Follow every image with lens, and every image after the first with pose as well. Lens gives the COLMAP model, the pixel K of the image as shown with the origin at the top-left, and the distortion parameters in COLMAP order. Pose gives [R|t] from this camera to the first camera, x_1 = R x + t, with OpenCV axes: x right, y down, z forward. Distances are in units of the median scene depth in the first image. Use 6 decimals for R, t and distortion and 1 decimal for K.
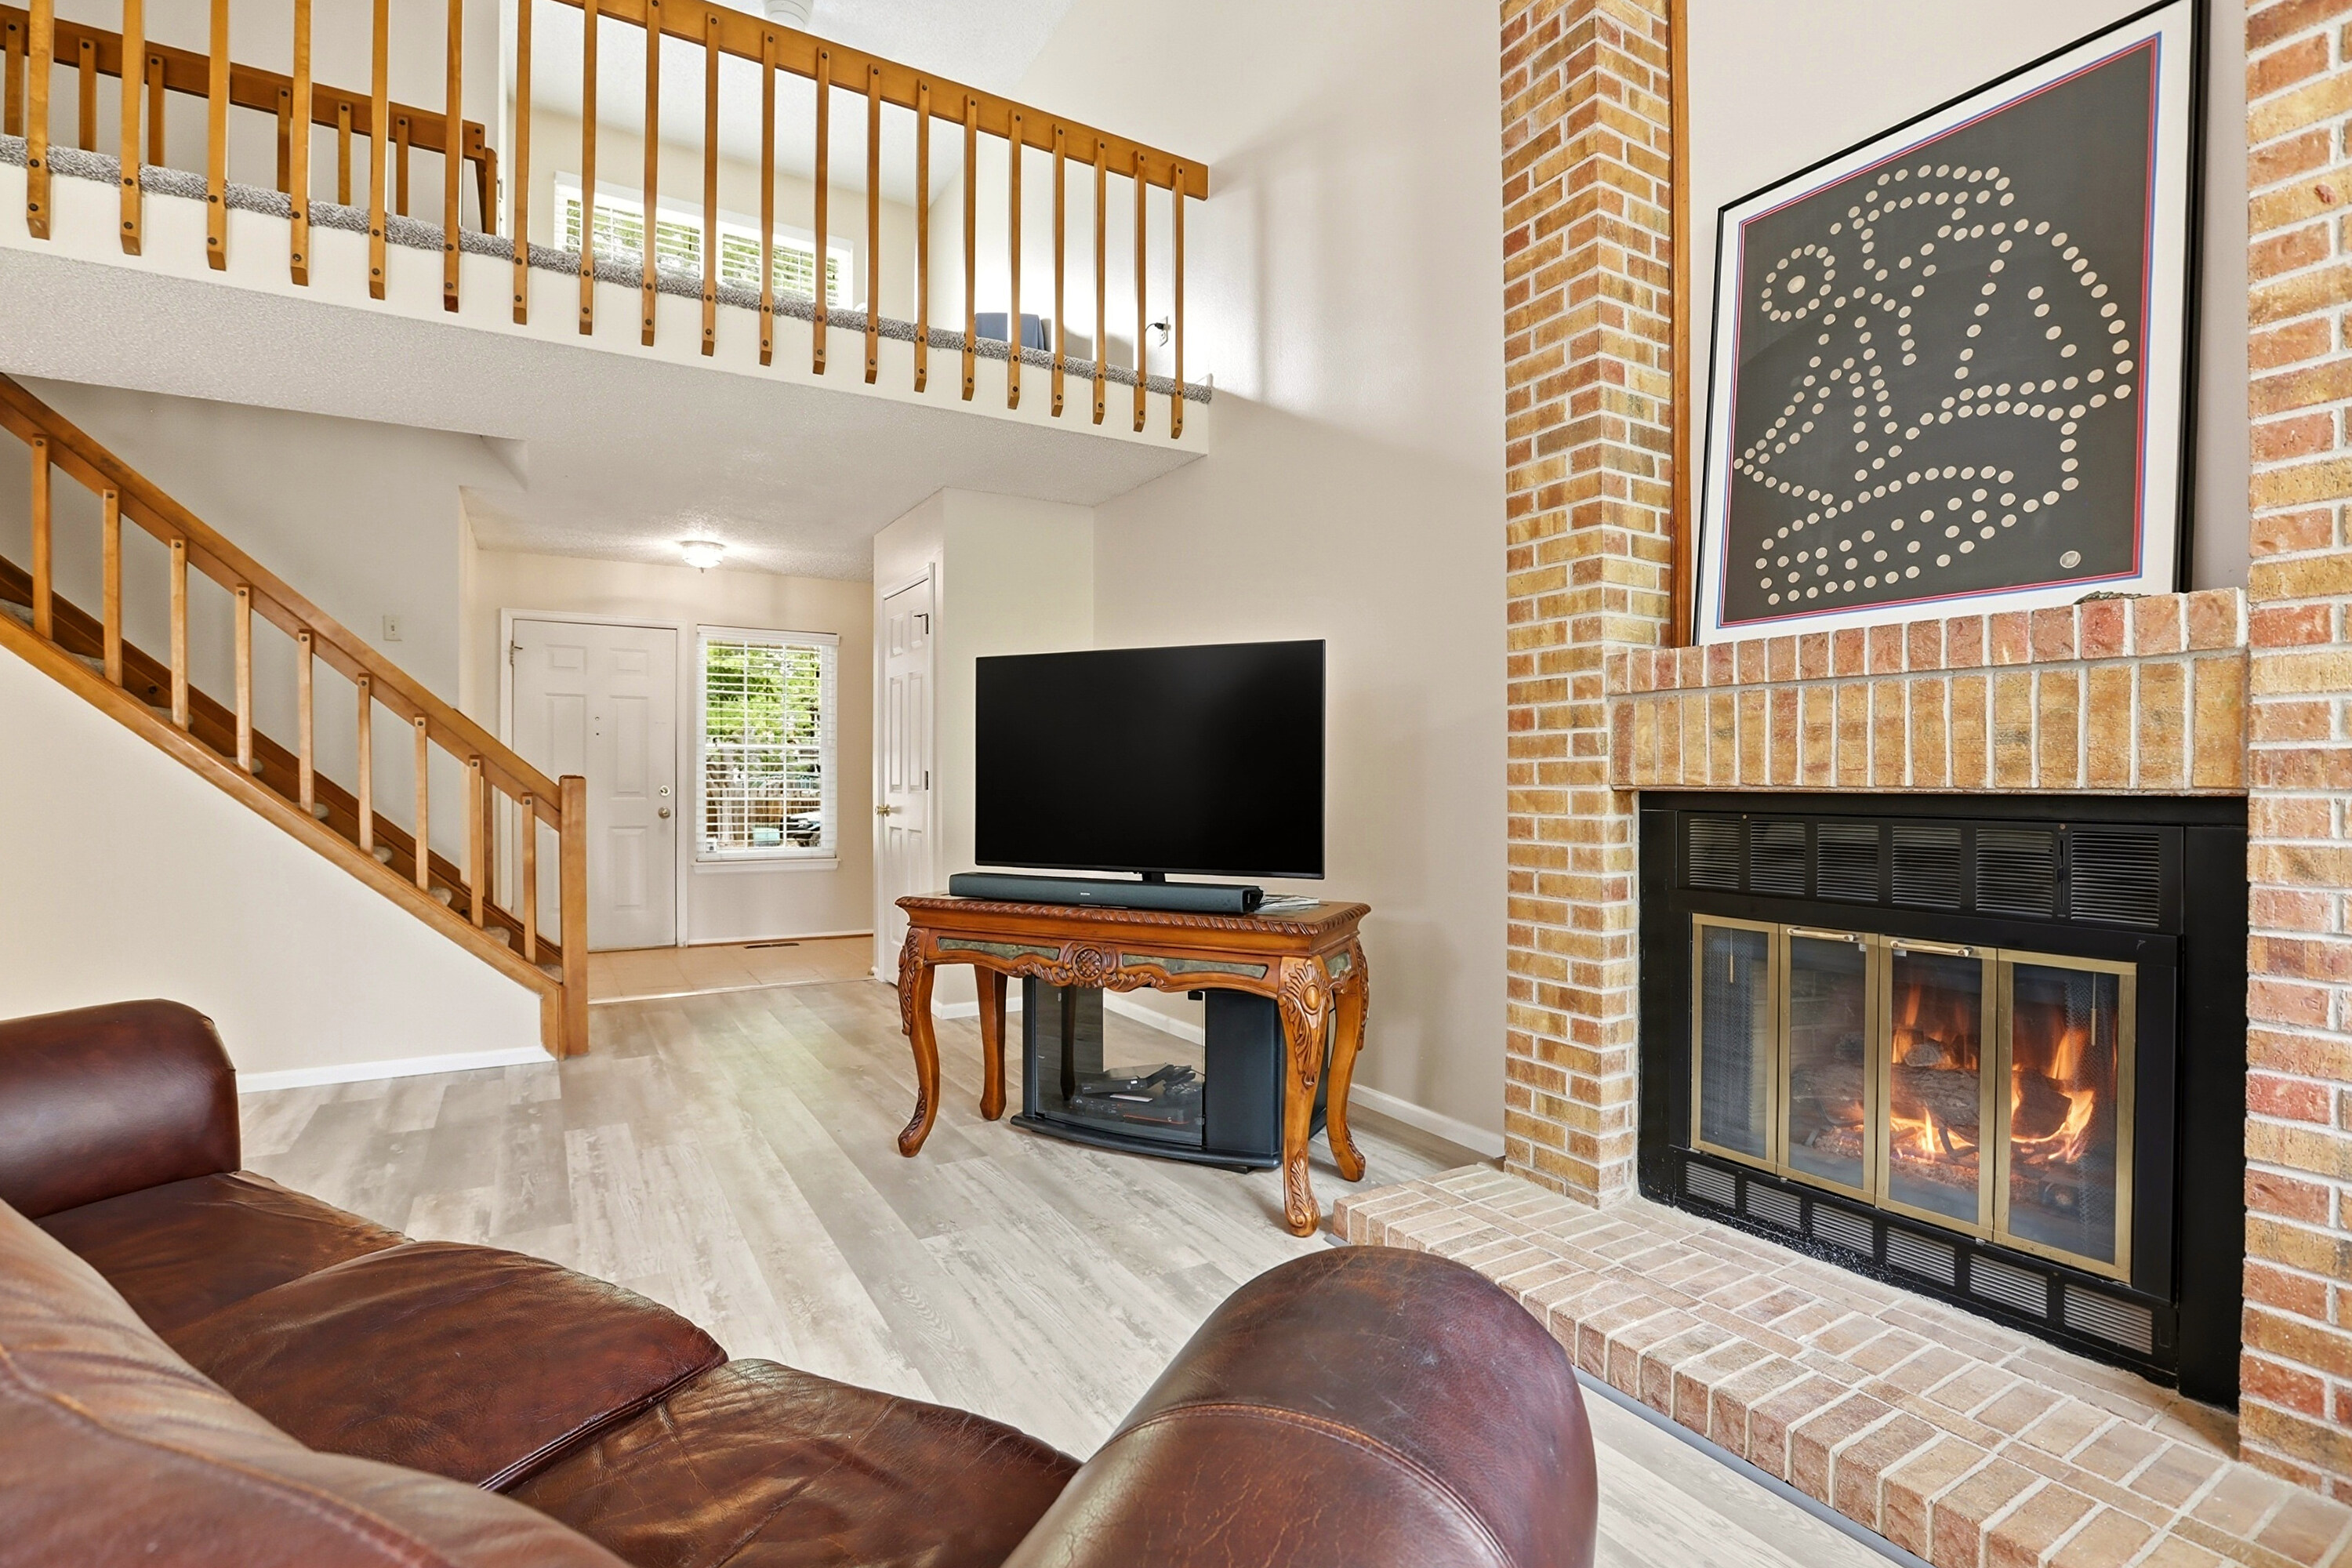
lens RADIAL K [[1101.0, 0, 1183.8], [0, 1101.0, 787.9], [0, 0, 1]] dist [-0.059050, 0.025386]
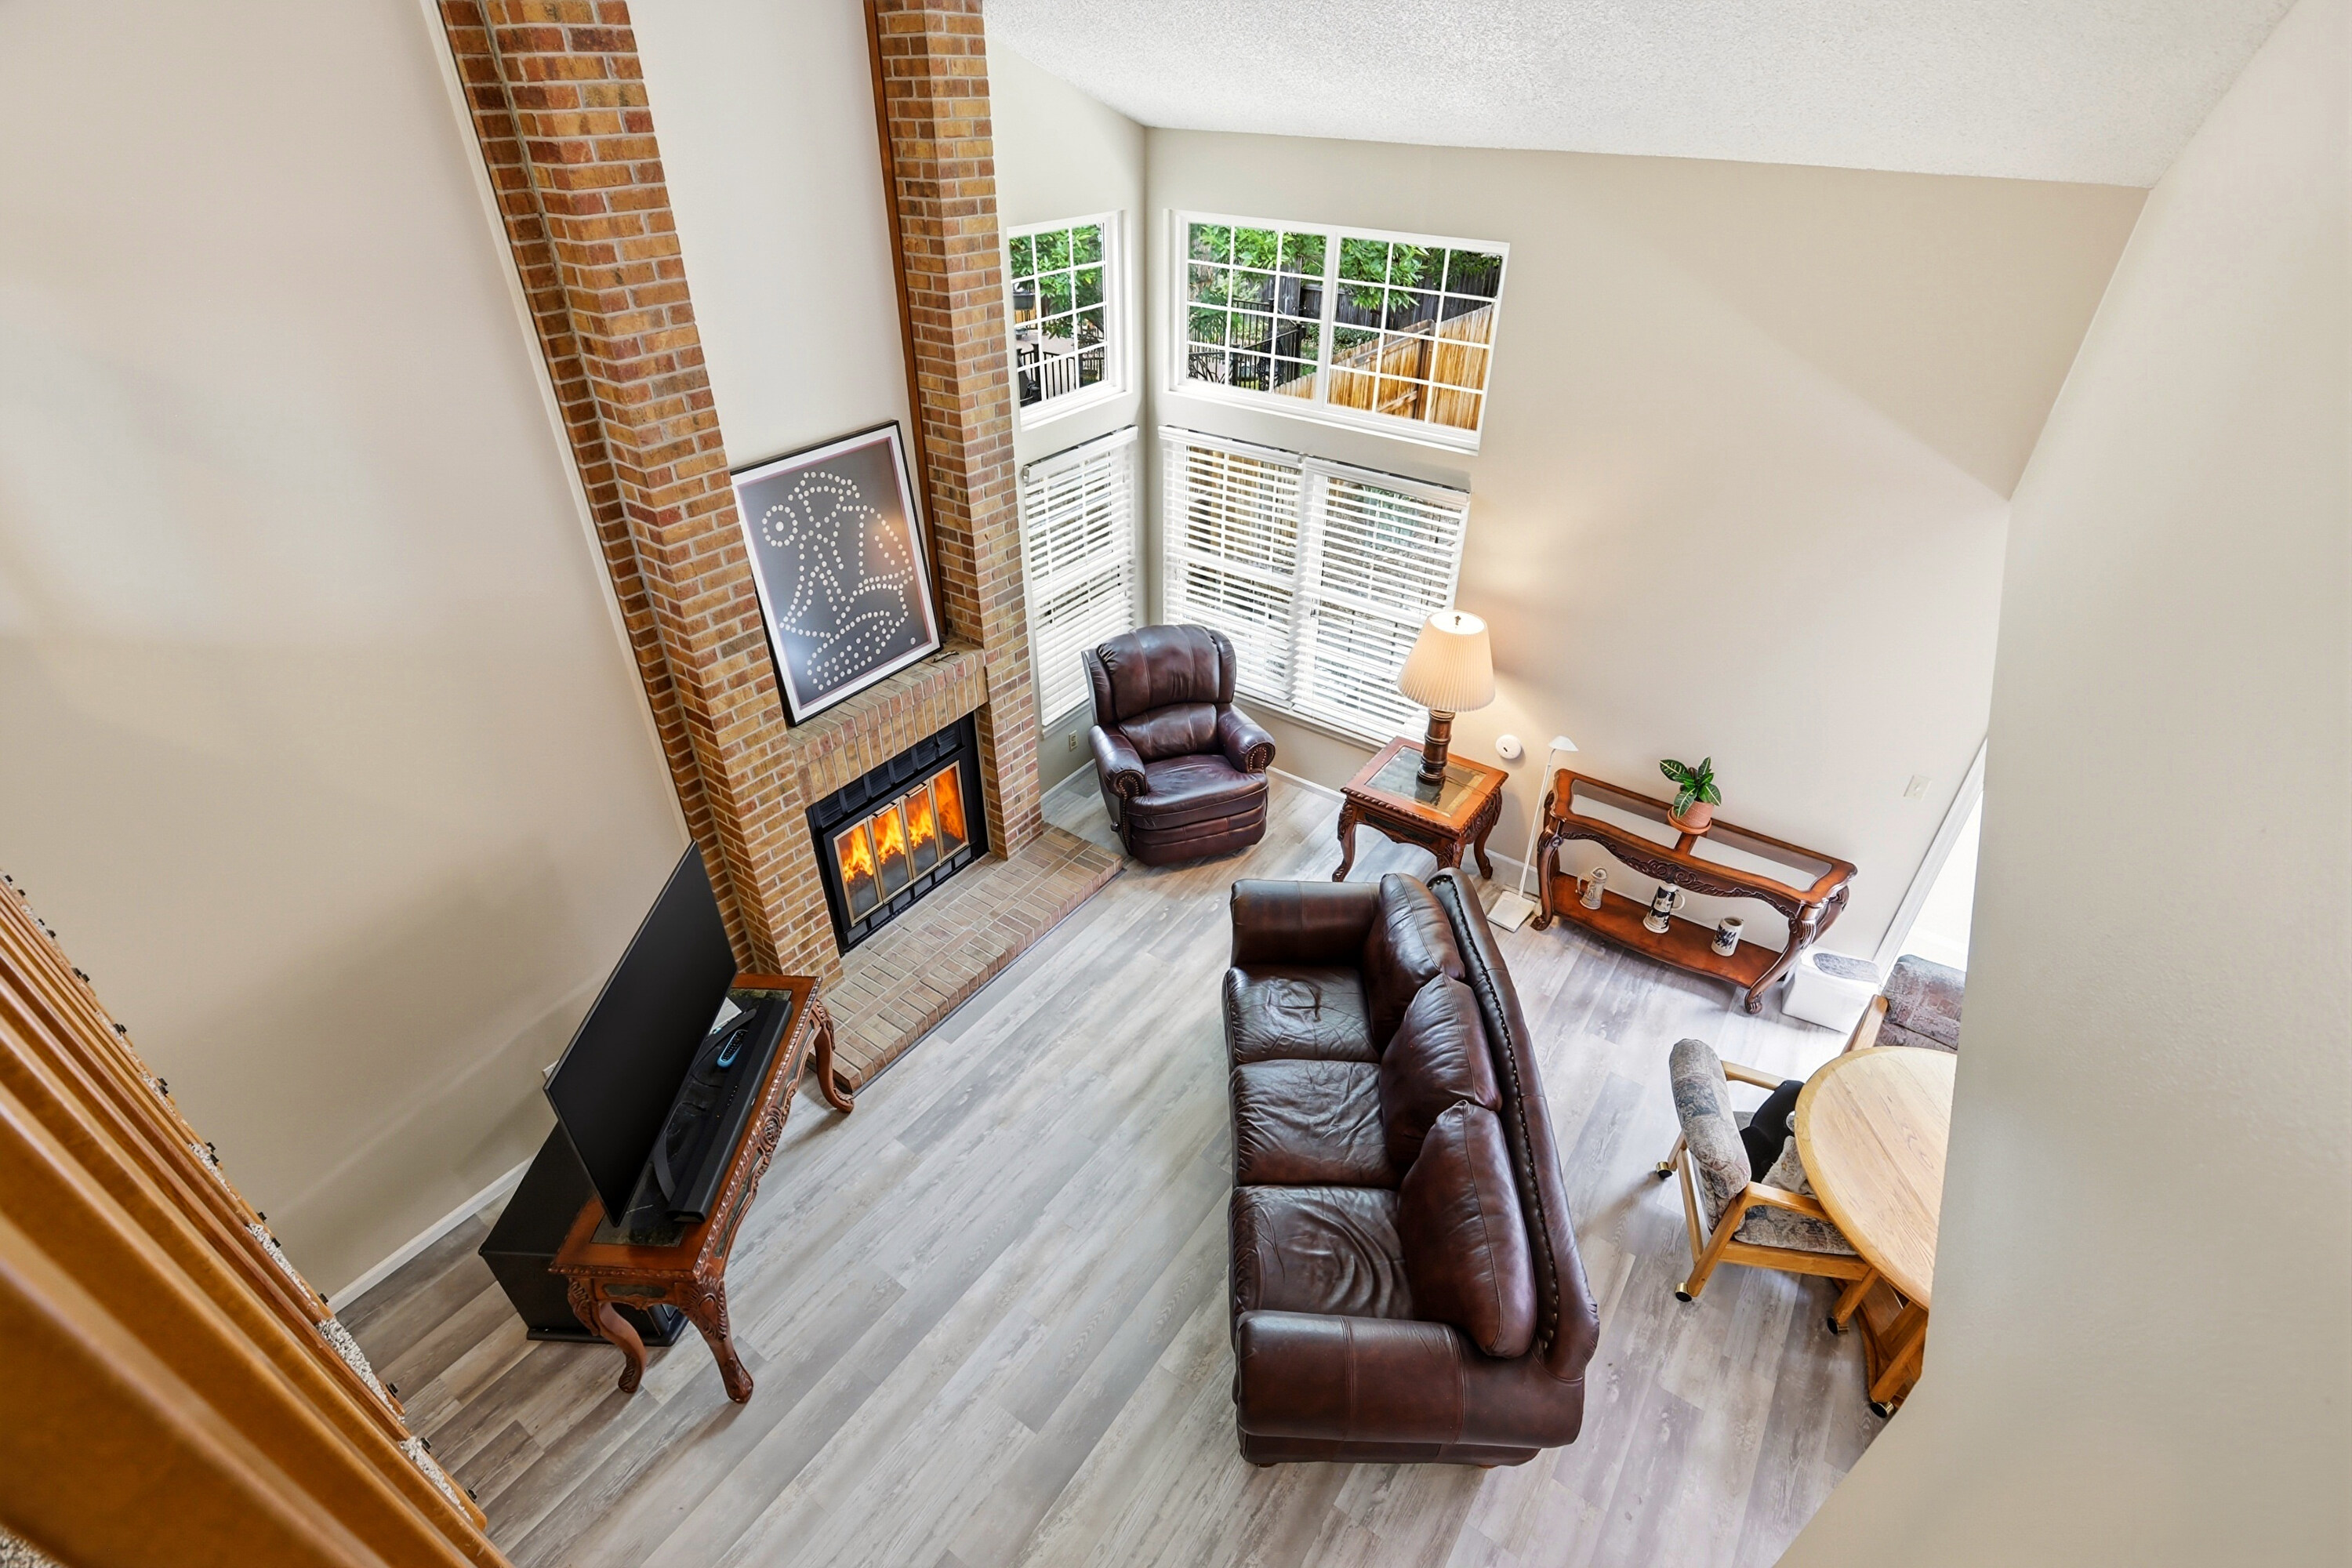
lens RADIAL K [[1077.5, 0, 1182.4], [0, 1077.5, 778.1], [0, 0, 1]] dist [-0.051393, 0.015240]
pose [[-0.407207, -0.512461, 0.756020, -1.314466], [-0.001544, 0.828142, 0.560517, -1.156347], [-0.913334, 0.227079, -0.338016, 1.113983]]
